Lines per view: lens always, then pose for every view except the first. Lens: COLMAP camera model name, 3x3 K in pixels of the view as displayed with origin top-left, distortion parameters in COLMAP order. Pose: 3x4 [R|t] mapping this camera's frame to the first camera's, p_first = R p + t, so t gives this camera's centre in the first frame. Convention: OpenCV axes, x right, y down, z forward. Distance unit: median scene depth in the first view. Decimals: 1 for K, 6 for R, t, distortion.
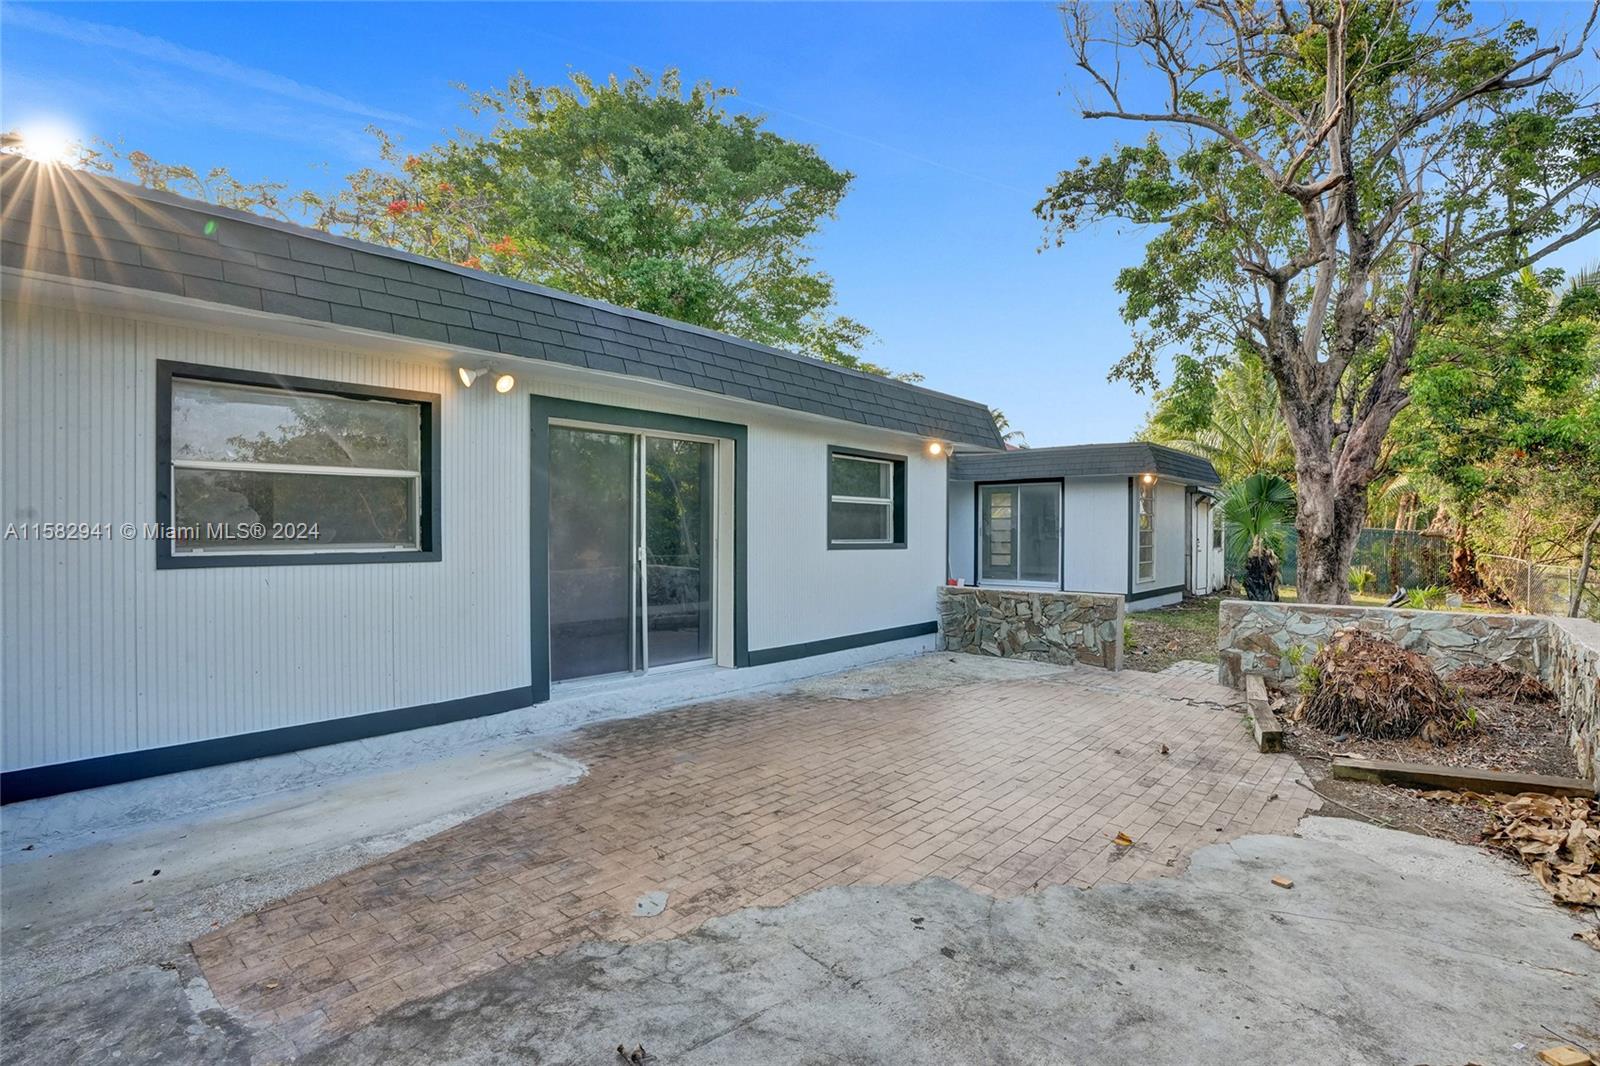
lens RADIAL K [[753.3, 0, 799.1], [0, 753.3, 529.6], [0, 0, 1]] dist [-0.063358, 0.022107]
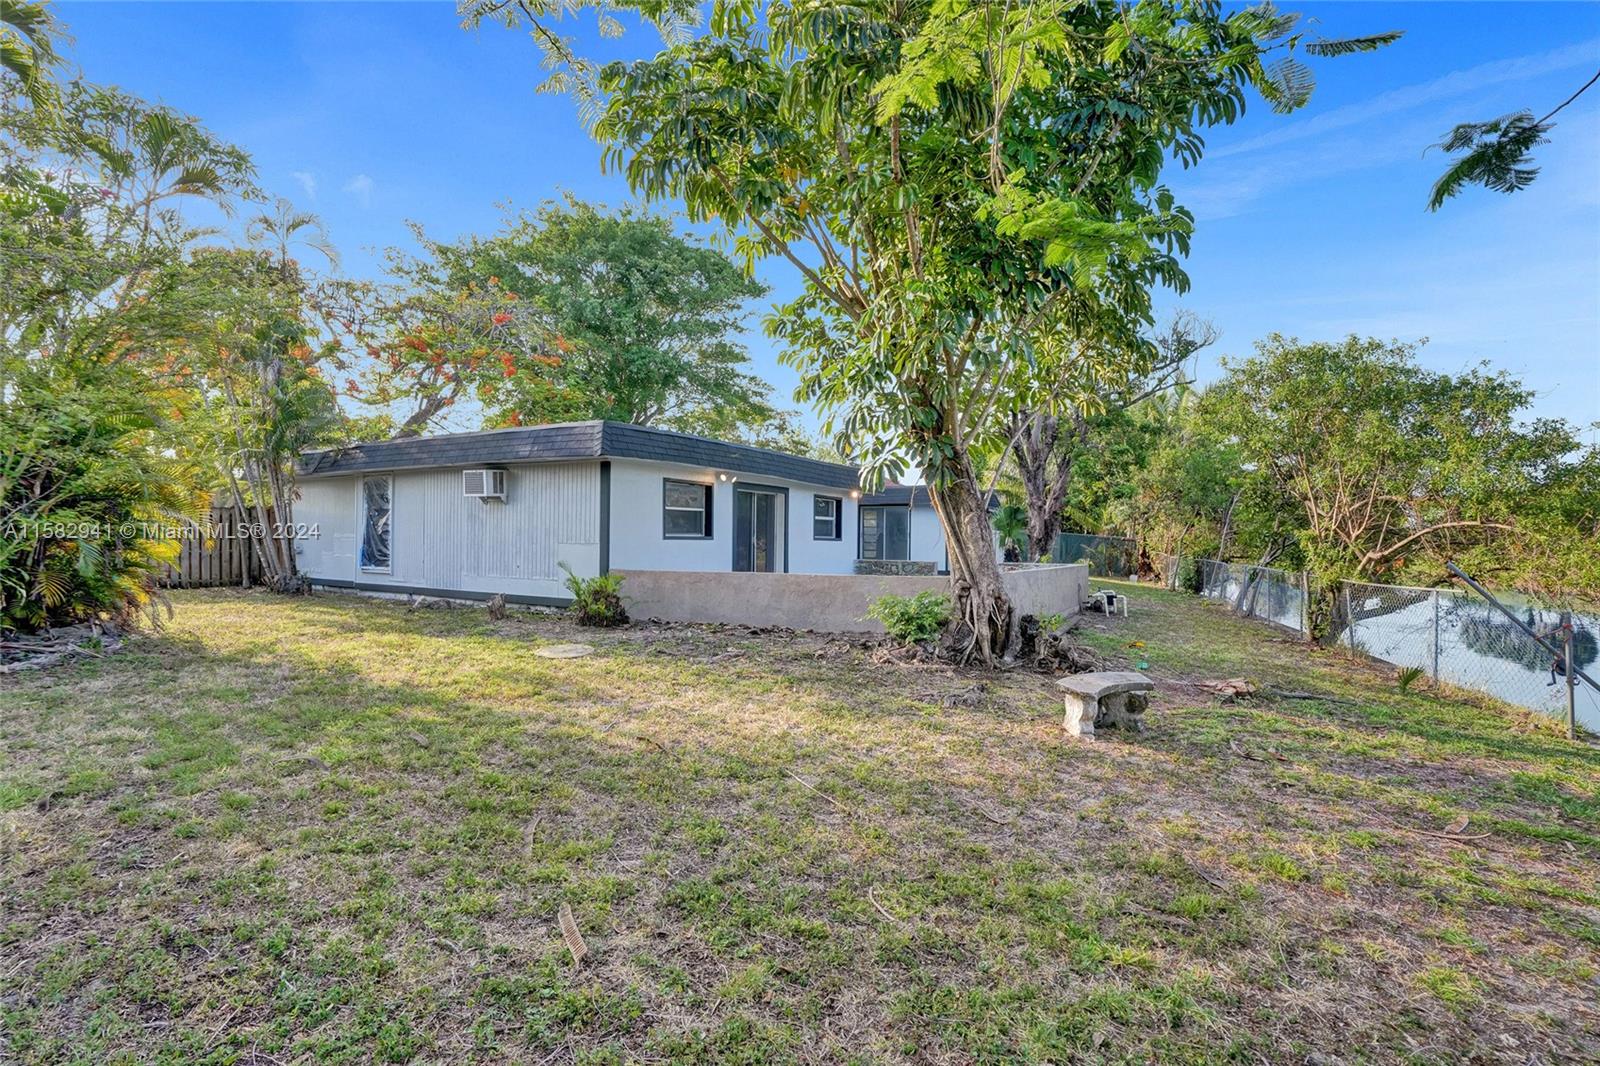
lens RADIAL K [[753.3, 0, 806.2], [0, 753.3, 538.3], [0, 0, 1]] dist [-0.063358, 0.022107]
pose [[0.979117, 0.007036, 0.203178, -0.666031], [-0.007136, 0.999975, -0.000242, 0.032979], [-0.203174, -0.001213, 0.979142, -1.843969]]
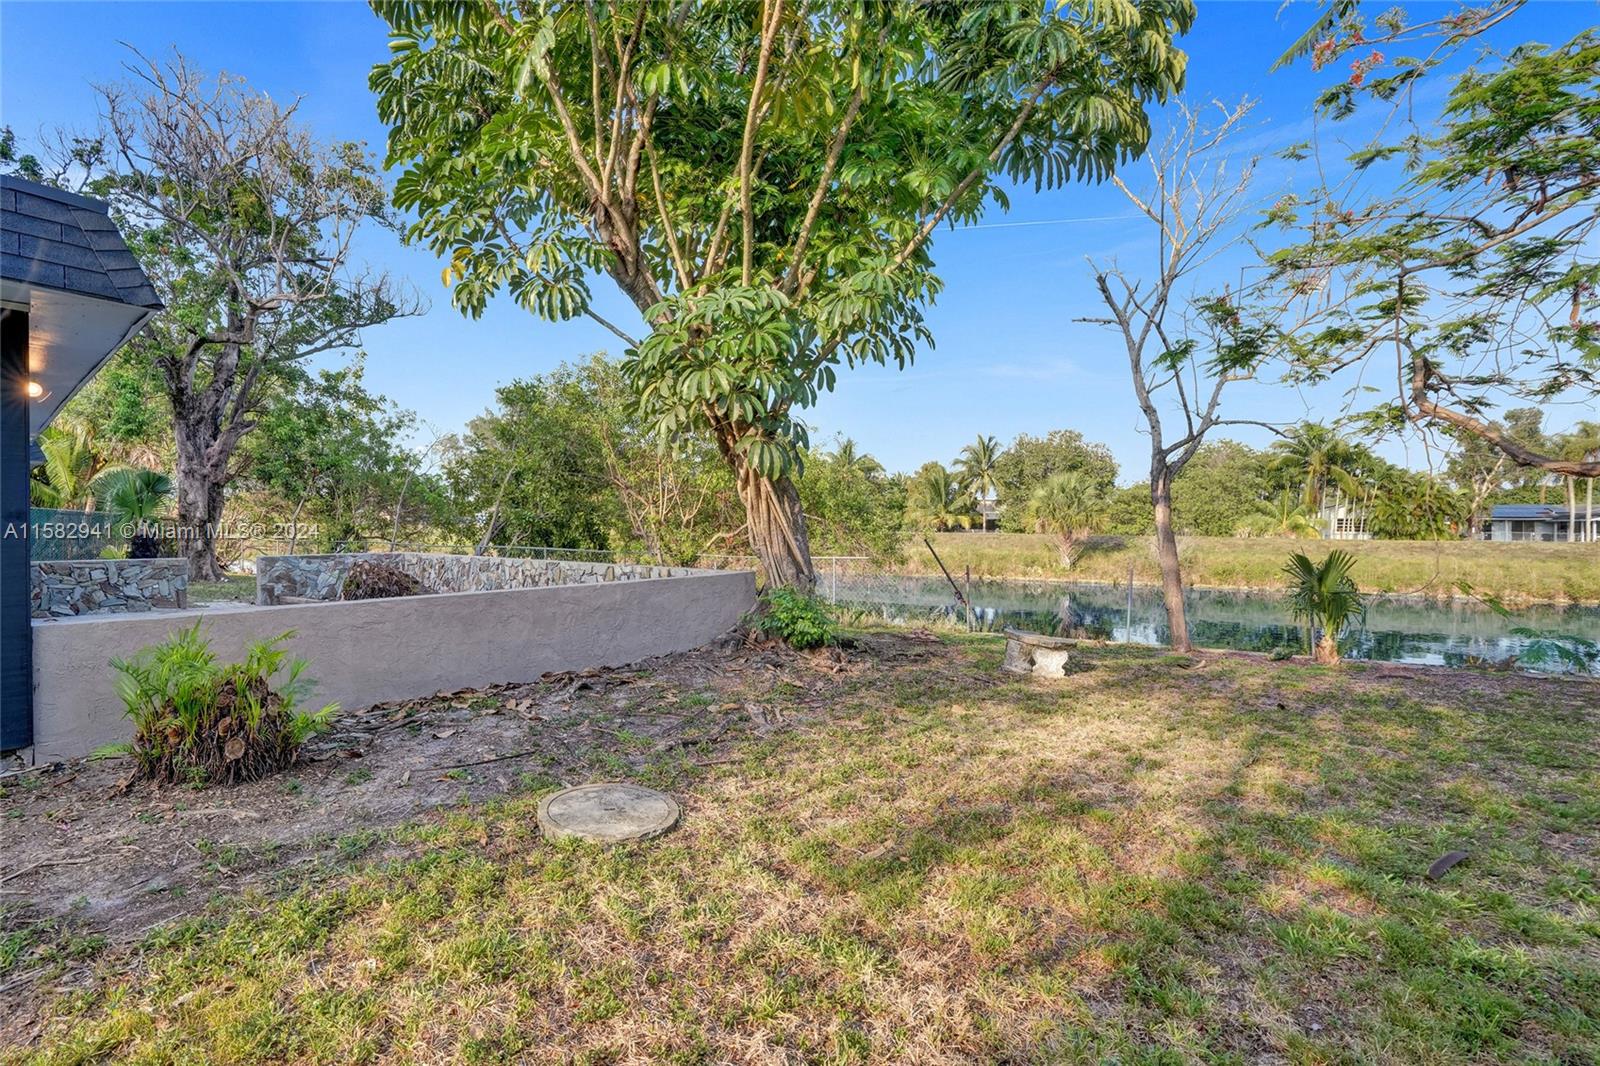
lens RADIAL K [[753.3, 0, 791.0], [0, 753.3, 543.0], [0, 0, 1]] dist [-0.063358, 0.022107]
pose [[-0.010045, -0.028398, 0.999546, -1.559474], [-0.011392, 0.999535, 0.028283, 0.006246], [-0.999885, -0.011102, -0.010364, -0.278897]]
